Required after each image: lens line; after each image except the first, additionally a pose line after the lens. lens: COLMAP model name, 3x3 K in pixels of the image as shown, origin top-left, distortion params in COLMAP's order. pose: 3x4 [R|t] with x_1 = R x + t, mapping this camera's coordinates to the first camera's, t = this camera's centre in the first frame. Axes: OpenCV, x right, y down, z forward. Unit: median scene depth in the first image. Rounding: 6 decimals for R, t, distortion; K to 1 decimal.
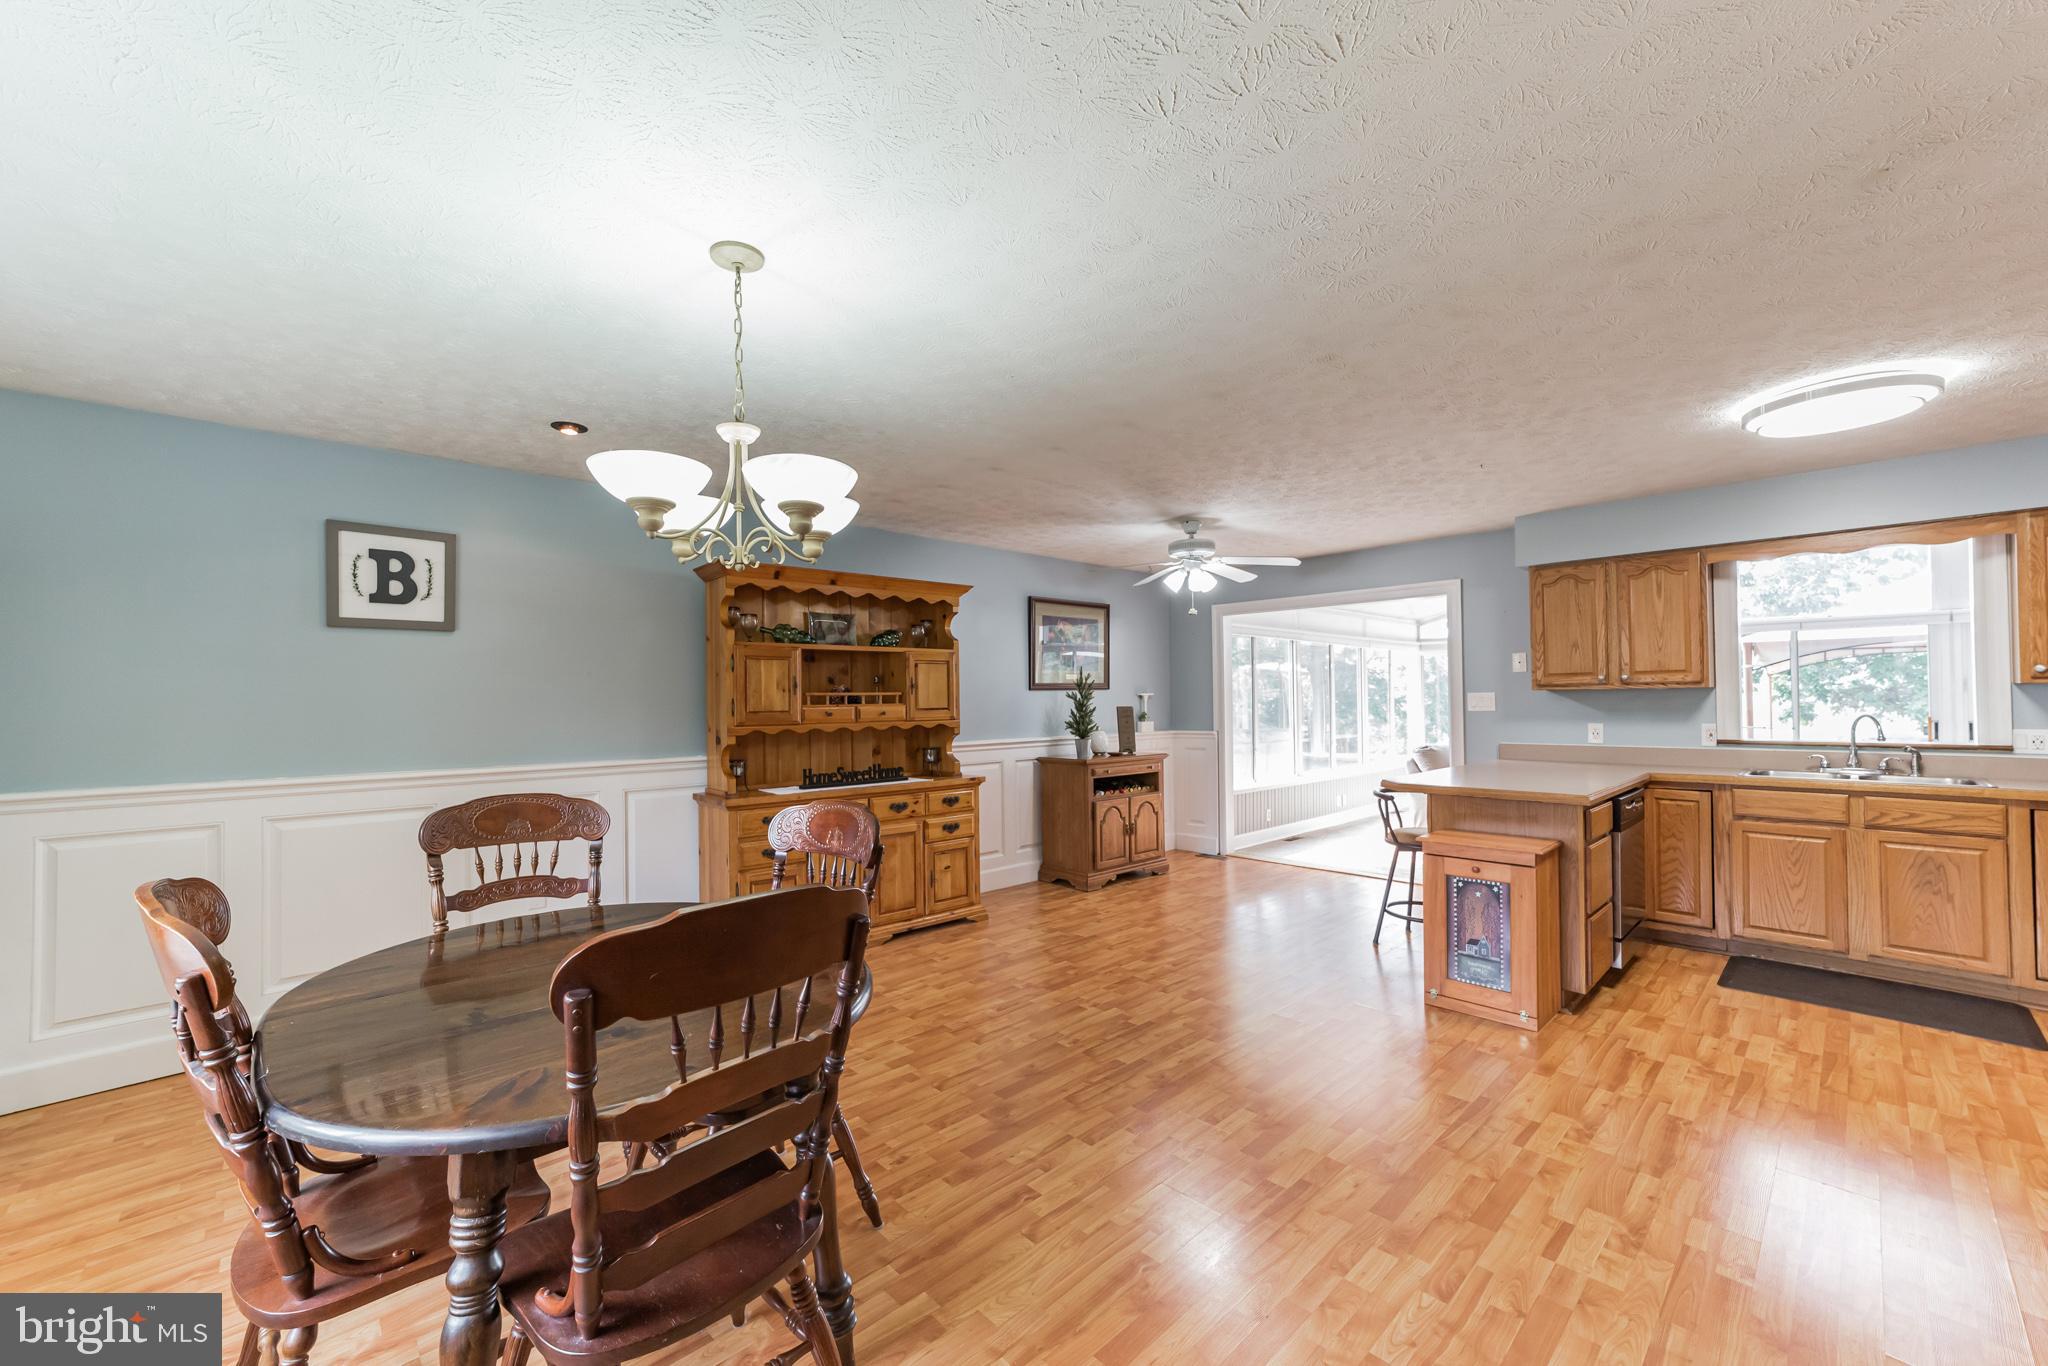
lens RADIAL K [[787.5, 0, 1016.4], [0, 787.5, 694.2], [0, 0, 1]] dist [-0.017273, 0.007996]
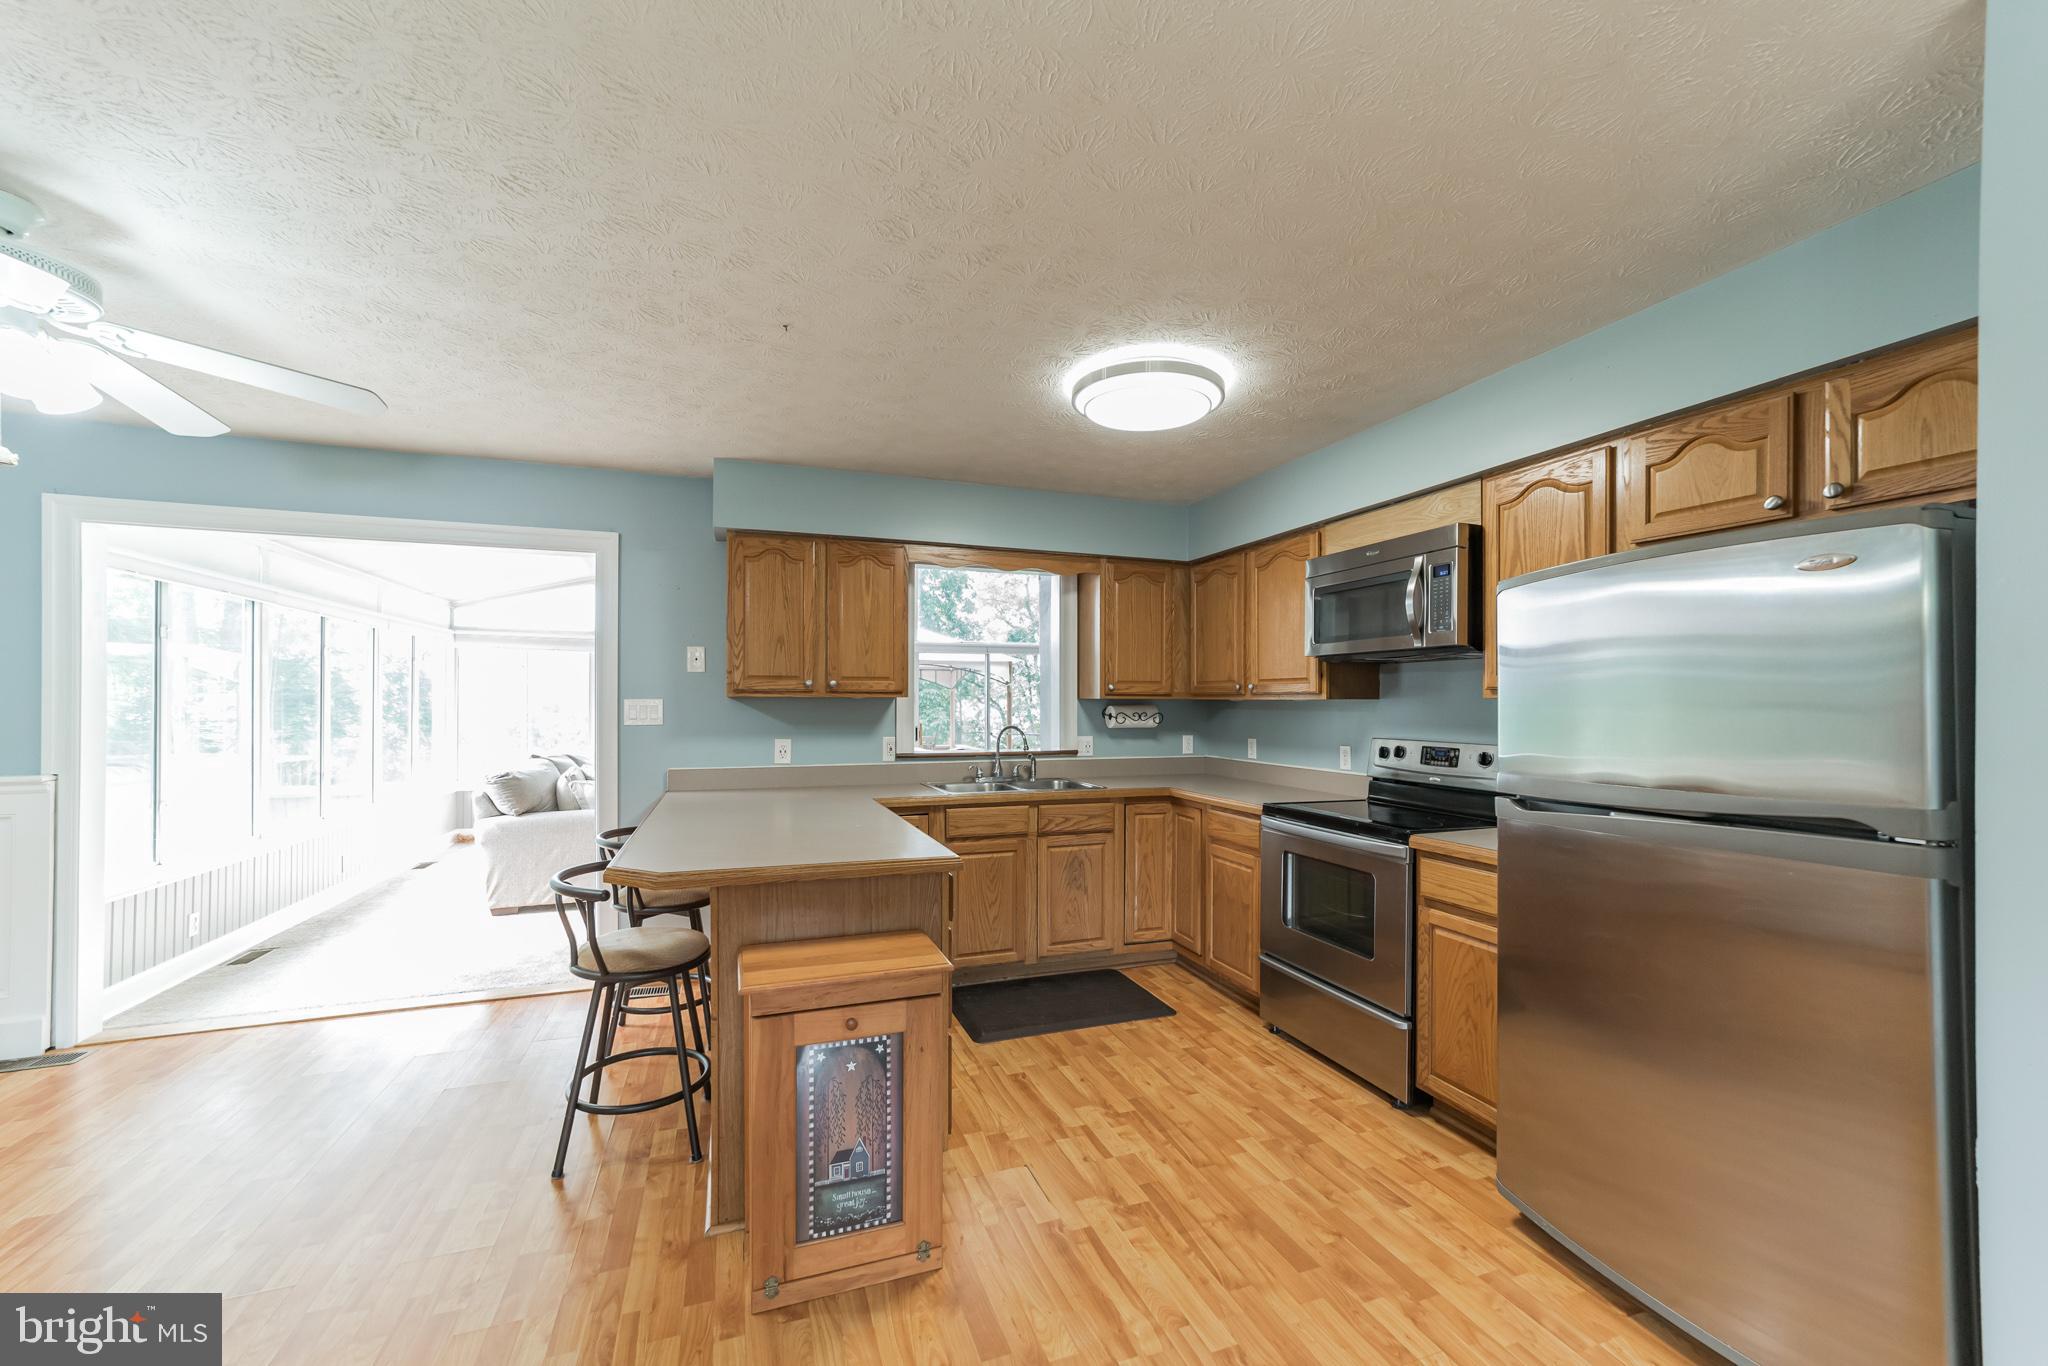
lens RADIAL K [[787.5, 0, 1020.7], [0, 787.5, 699.5], [0, 0, 1]] dist [-0.017273, 0.007996]
pose [[0.389159, 0.014703, 0.921053, 0.089379], [-0.014037, 0.999851, -0.010030, 0.000743], [-0.921064, -0.009026, 0.389307, 0.490428]]
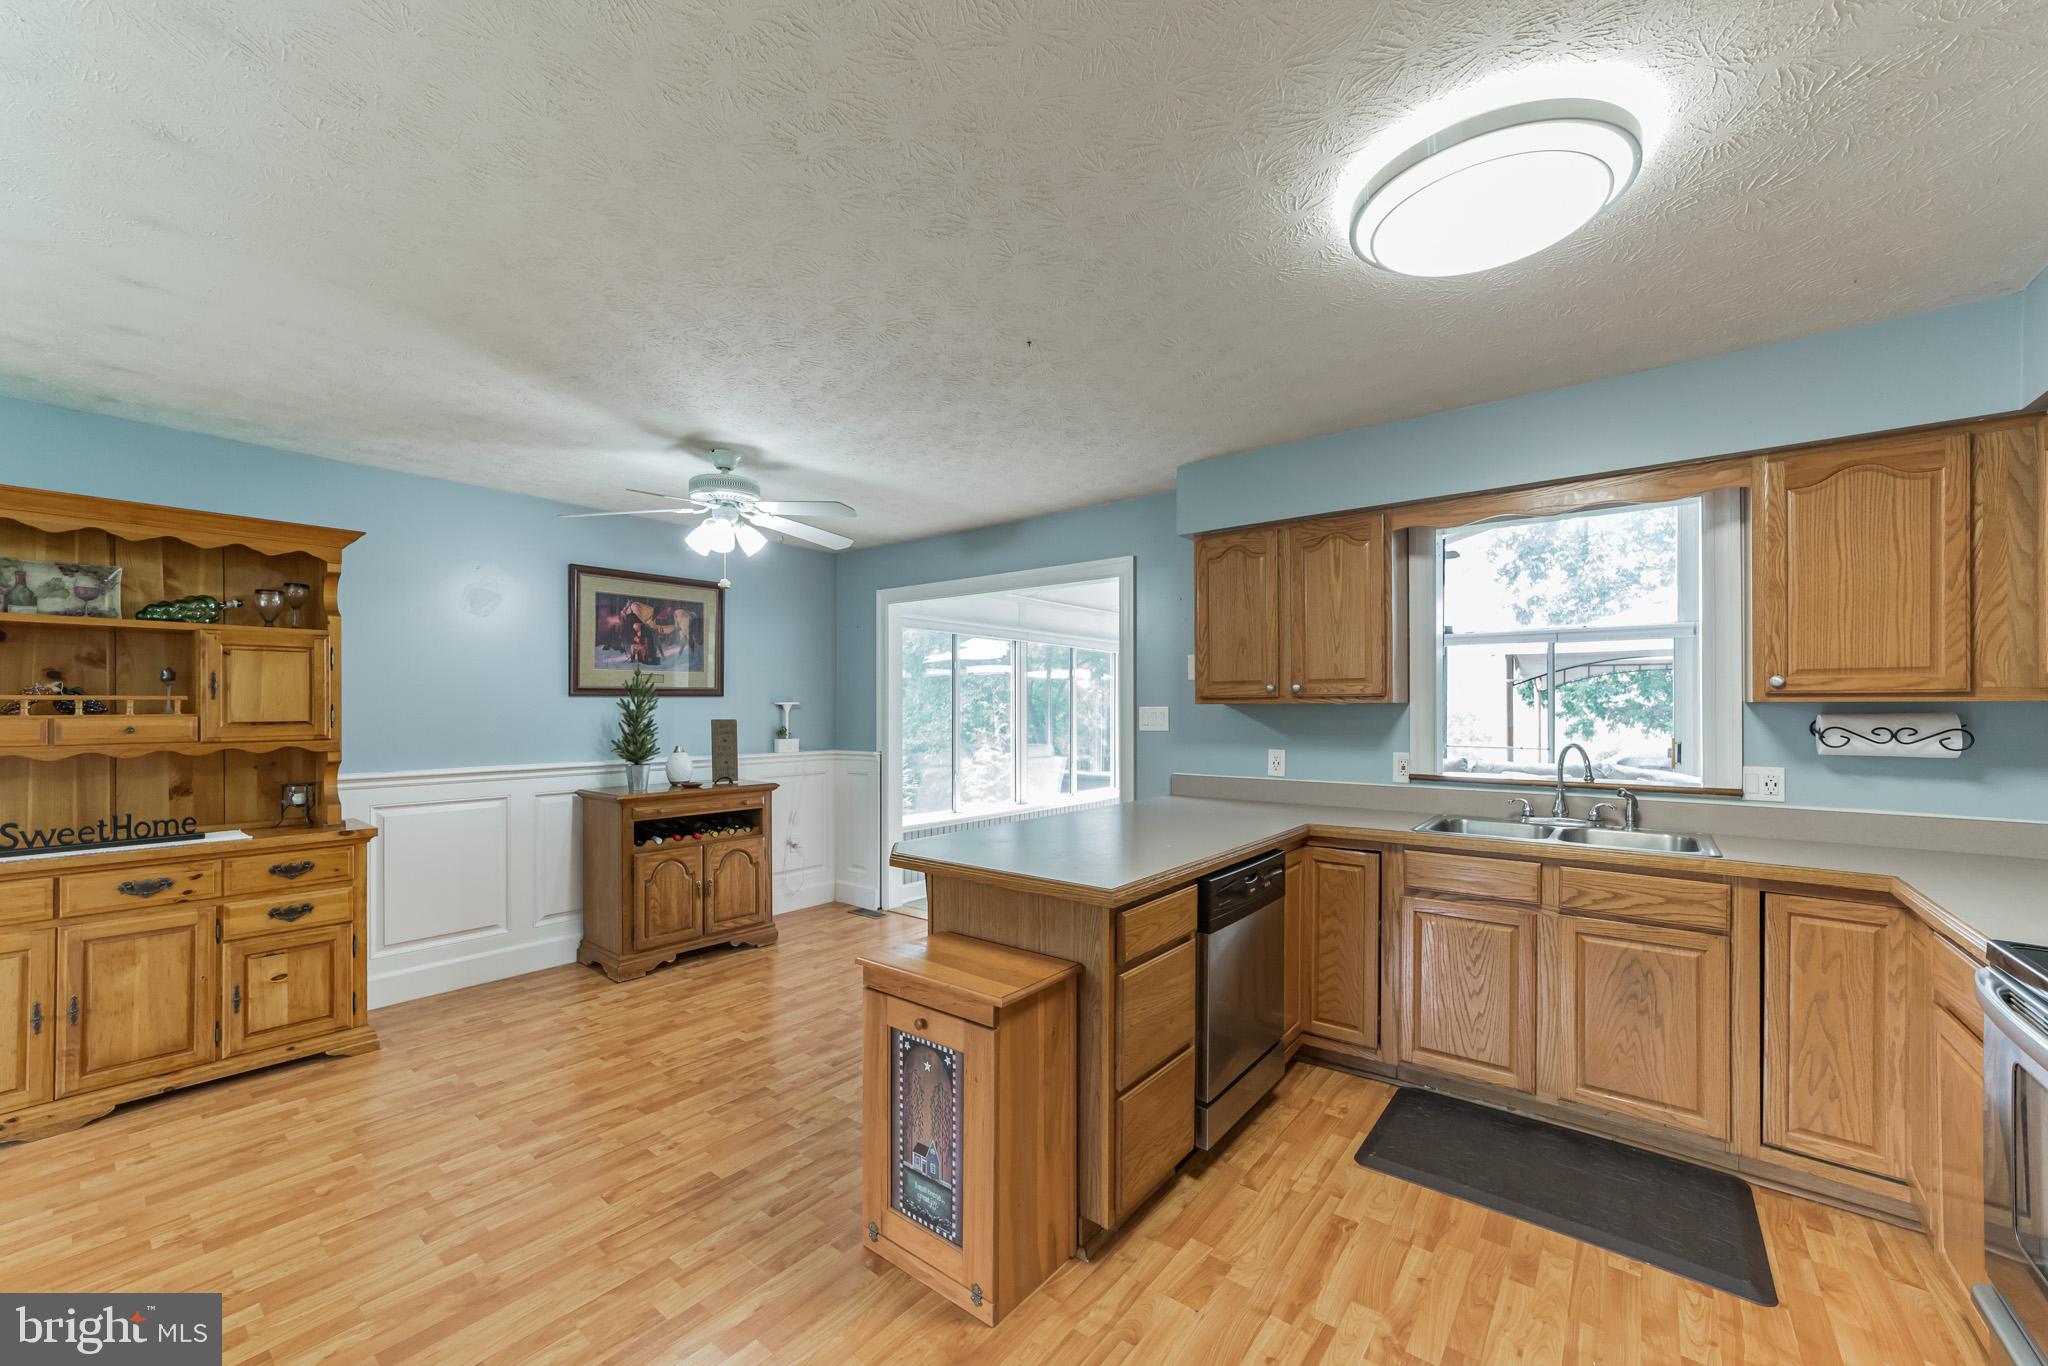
lens RADIAL K [[787.5, 0, 1011.0], [0, 787.5, 710.3], [0, 0, 1]] dist [-0.017273, 0.007996]
pose [[0.989285, 0.010568, 0.145614, 0.408721], [-0.012000, 0.999888, 0.008957, -0.004283], [-0.145503, -0.010608, 0.989301, 0.315818]]
